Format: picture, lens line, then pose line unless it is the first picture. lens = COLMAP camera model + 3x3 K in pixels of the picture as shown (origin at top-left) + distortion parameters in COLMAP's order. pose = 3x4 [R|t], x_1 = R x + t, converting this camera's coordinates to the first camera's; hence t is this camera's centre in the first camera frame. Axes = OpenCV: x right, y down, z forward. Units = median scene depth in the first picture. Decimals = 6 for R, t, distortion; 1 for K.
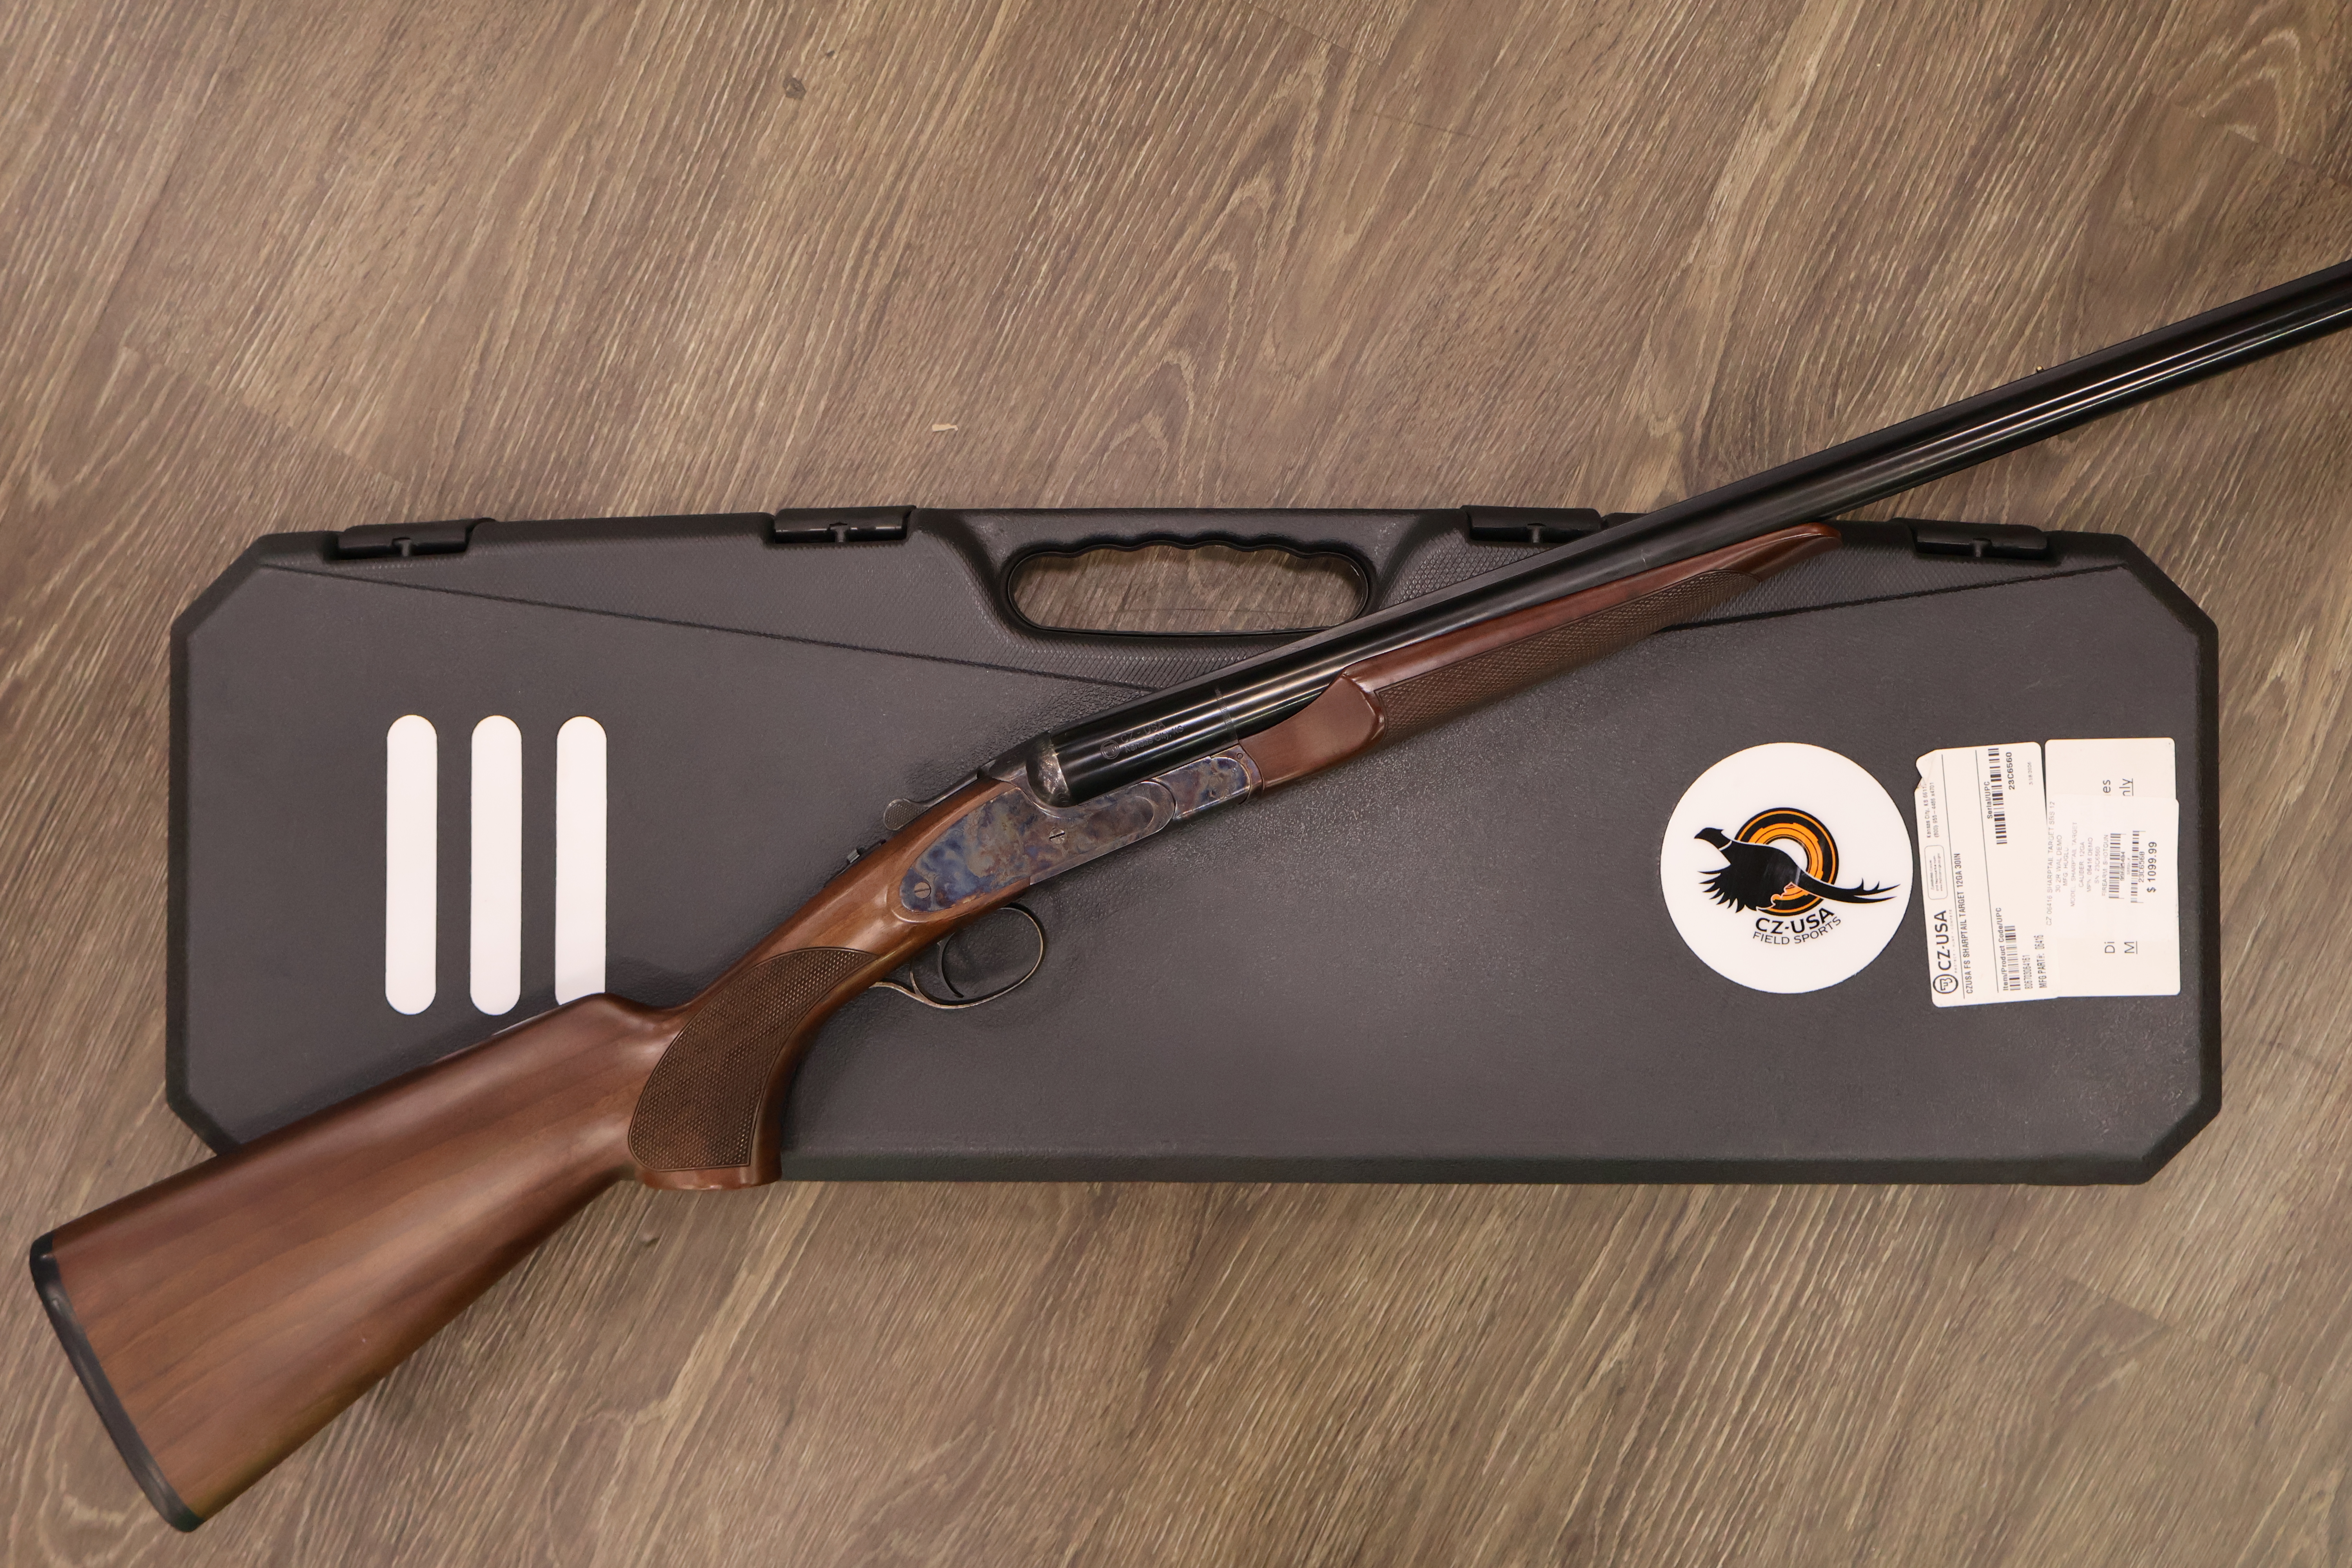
lens RADIAL K [[2356.4, 0, 1191.0], [0, 2356.4, 785.3], [0, 0, 1]] dist [0.006789, -0.024039]
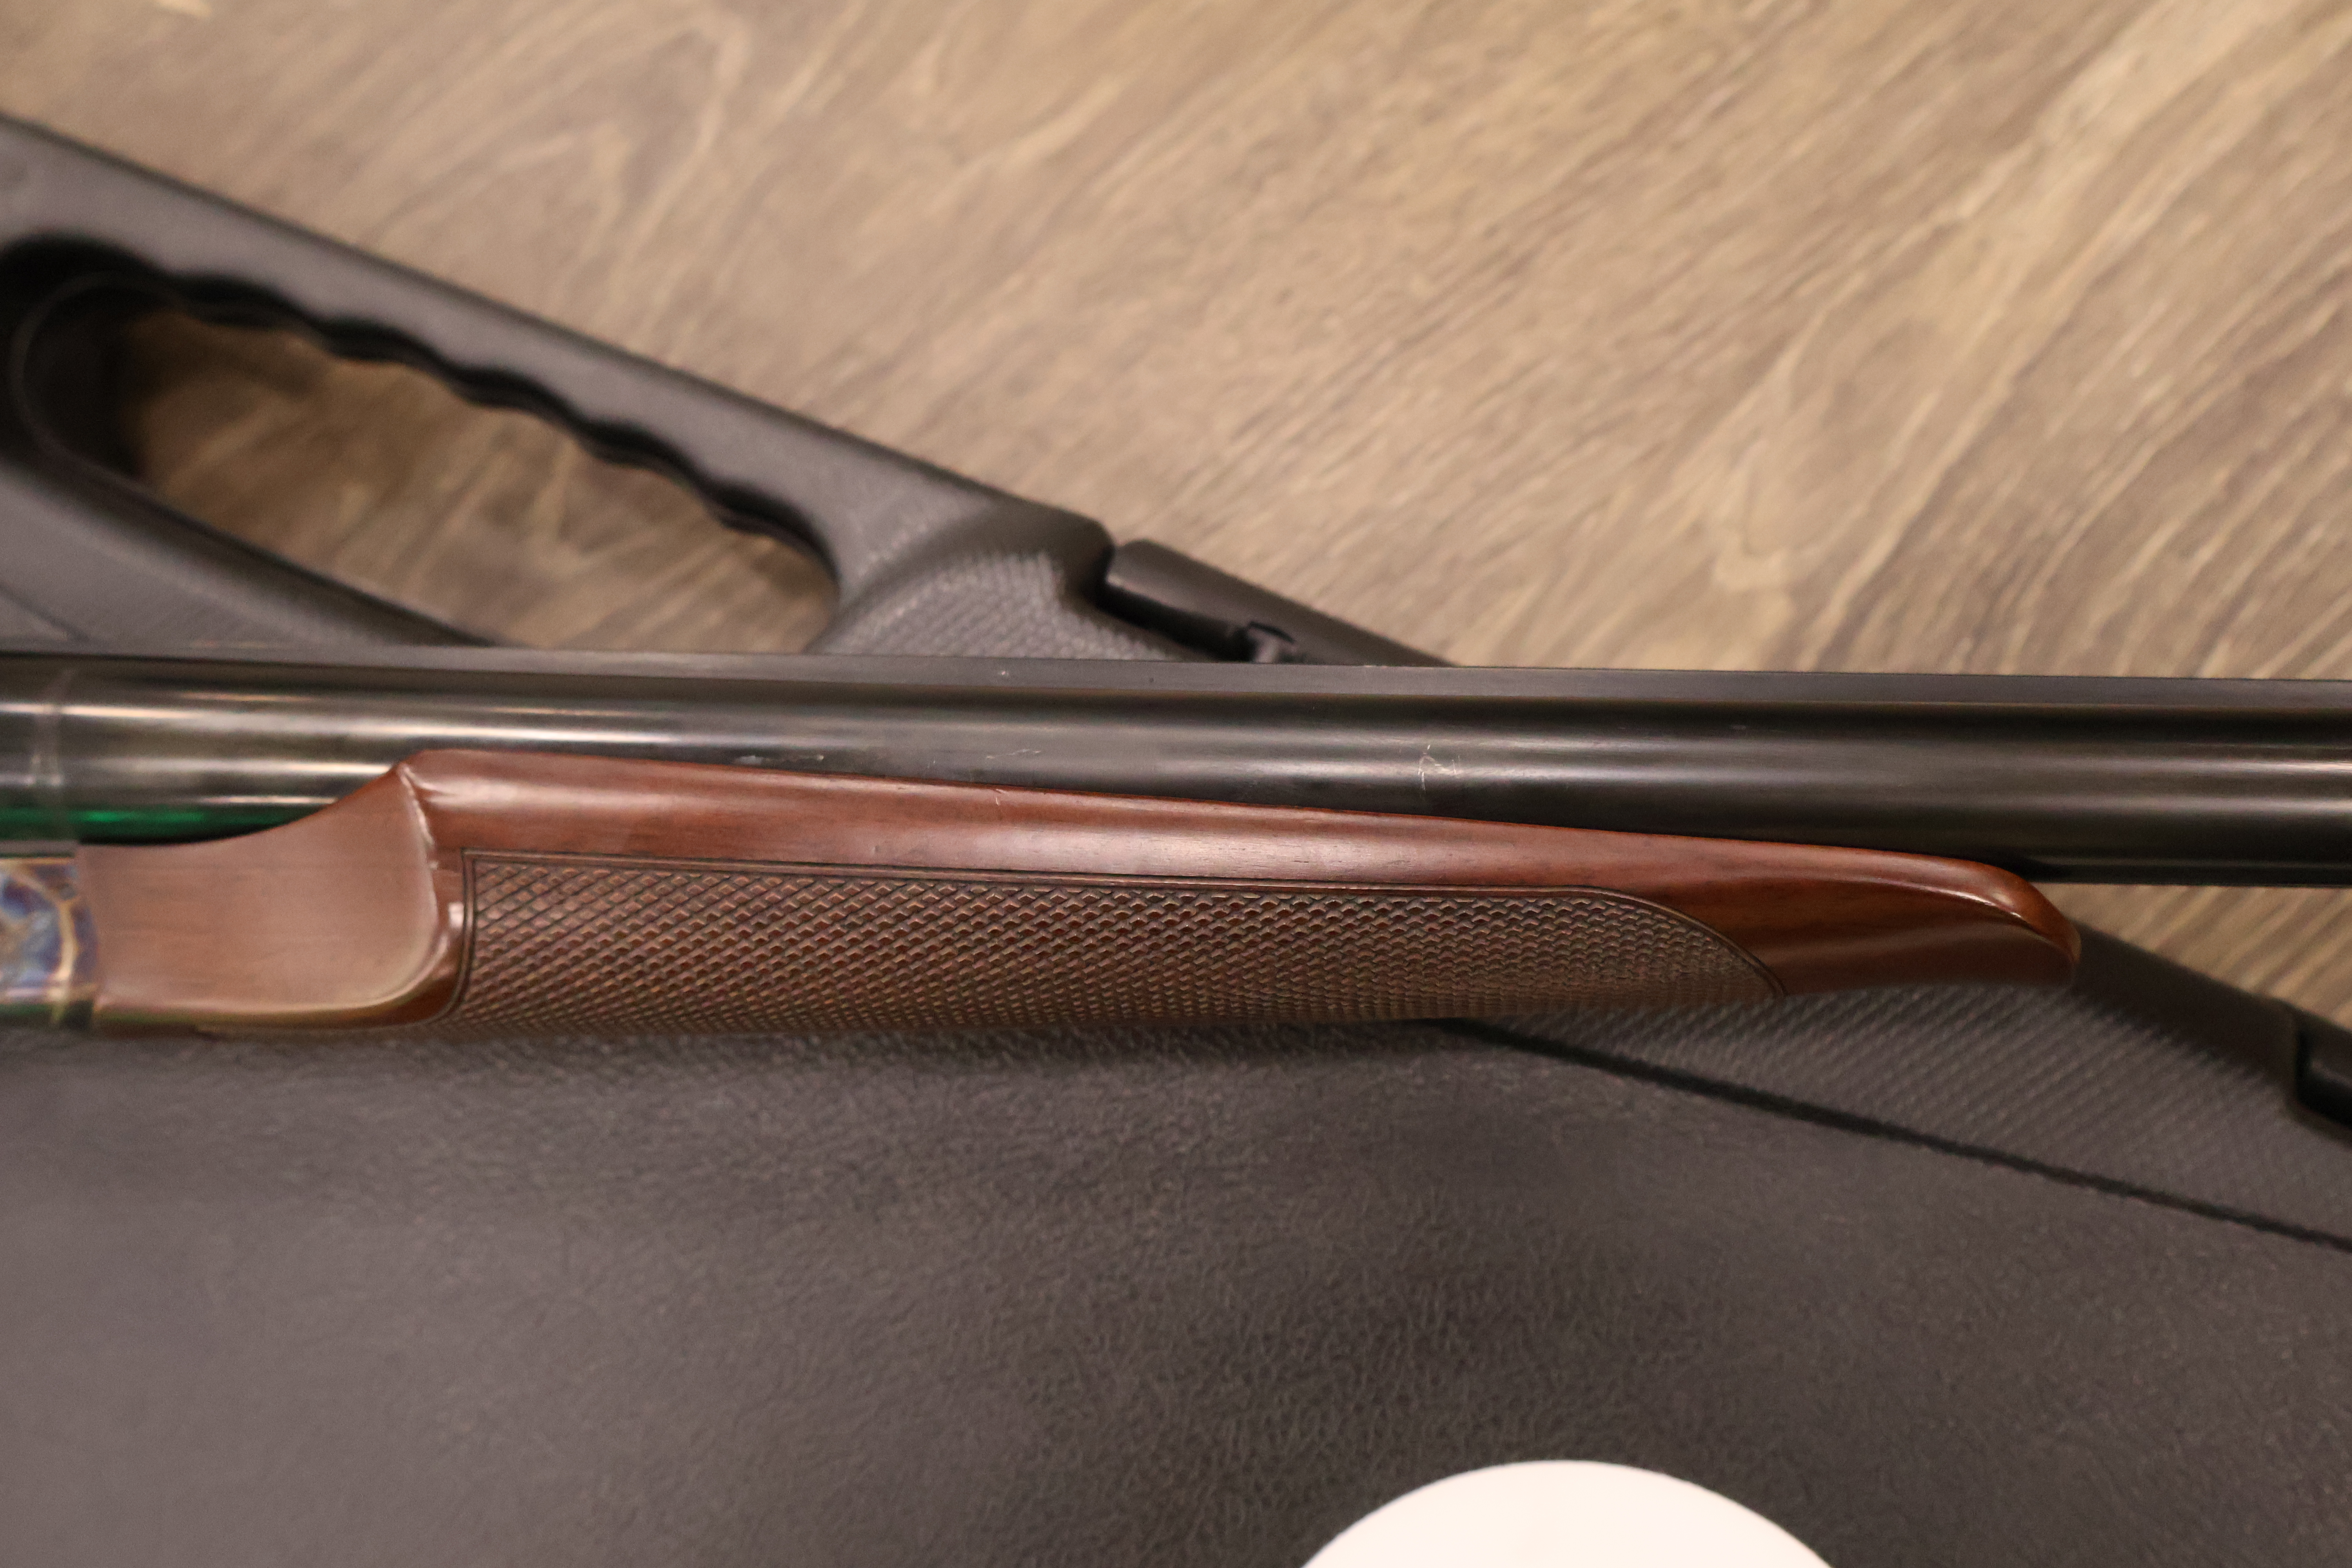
lens RADIAL K [[2366.4, 0, 1186.3], [0, 2366.4, 775.5], [0, 0, 1]] dist [-0.001772, -0.000353]
pose [[0.923321, 0.360428, -0.132549, 0.178074], [-0.374001, 0.922310, -0.097300, -0.047338], [0.087181, 0.139412, 0.986389, 0.608920]]
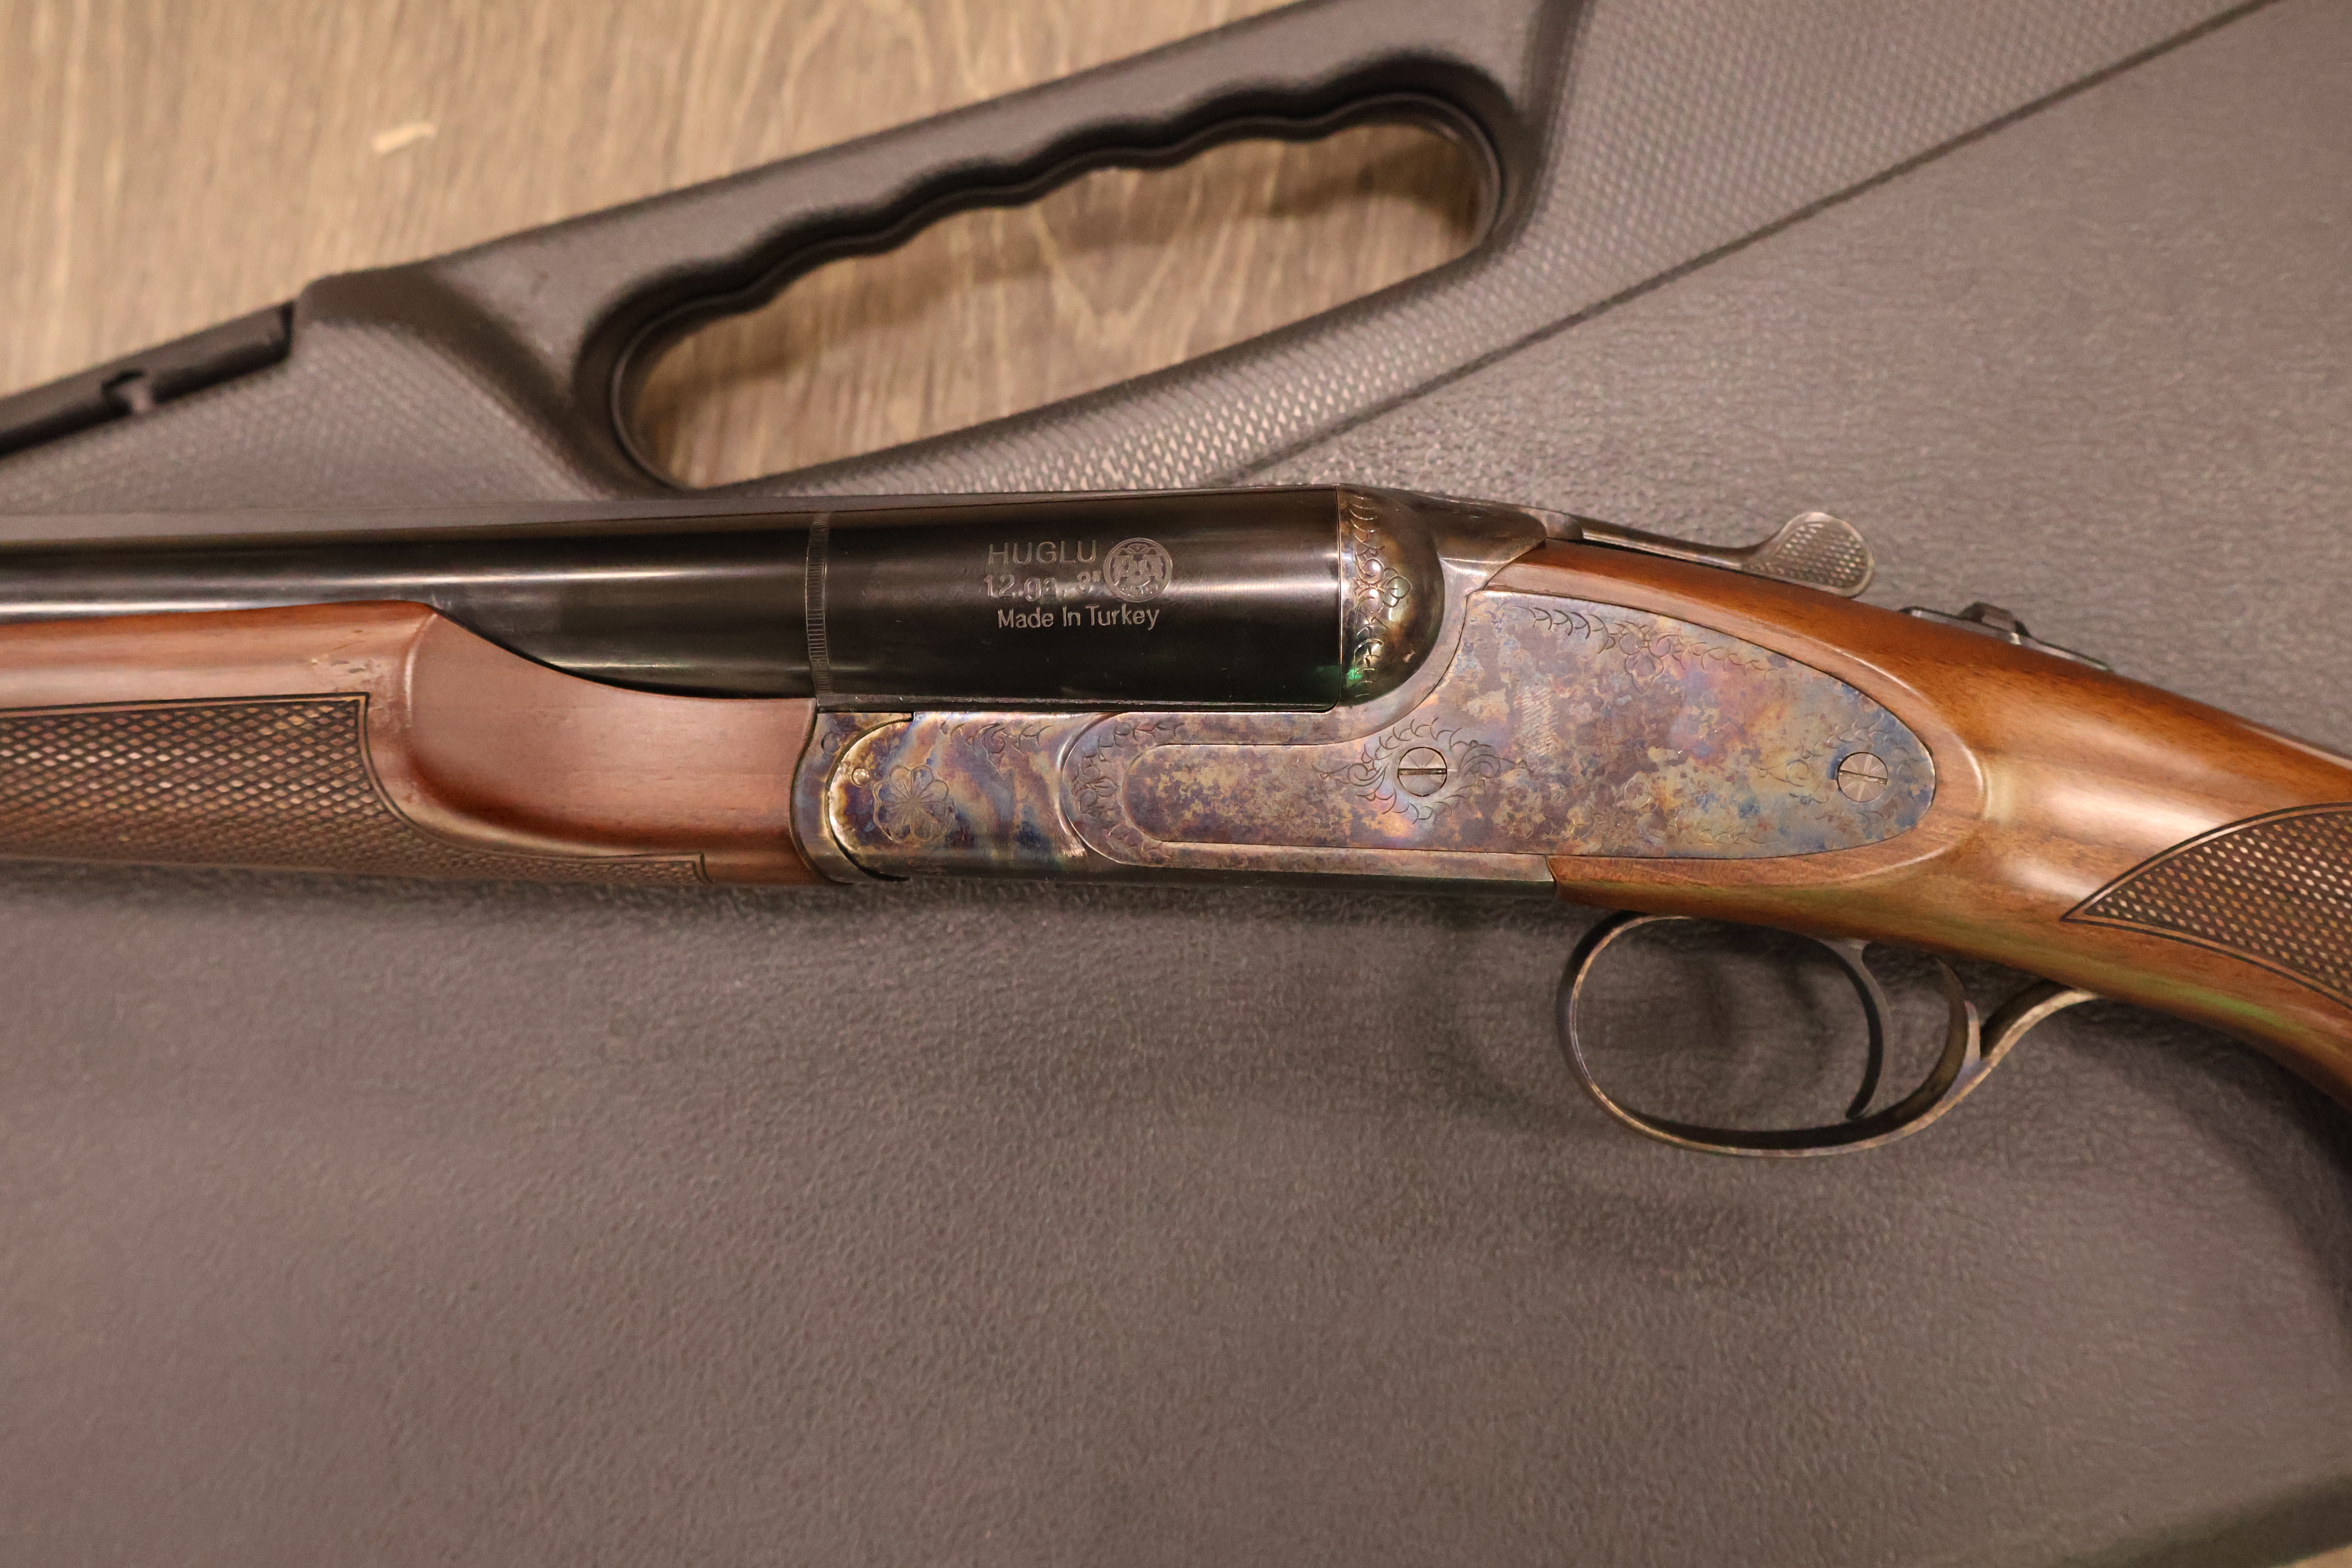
lens RADIAL K [[2356.4, 0, 1191.0], [0, 2356.4, 785.3], [0, 0, 1]] dist [0.006789, -0.024039]
pose [[0.956733, -0.290963, 0.001609, -0.004030], [0.290780, 0.955901, -0.041228, 0.017389], [0.010457, 0.039912, 0.999148, 0.588292]]
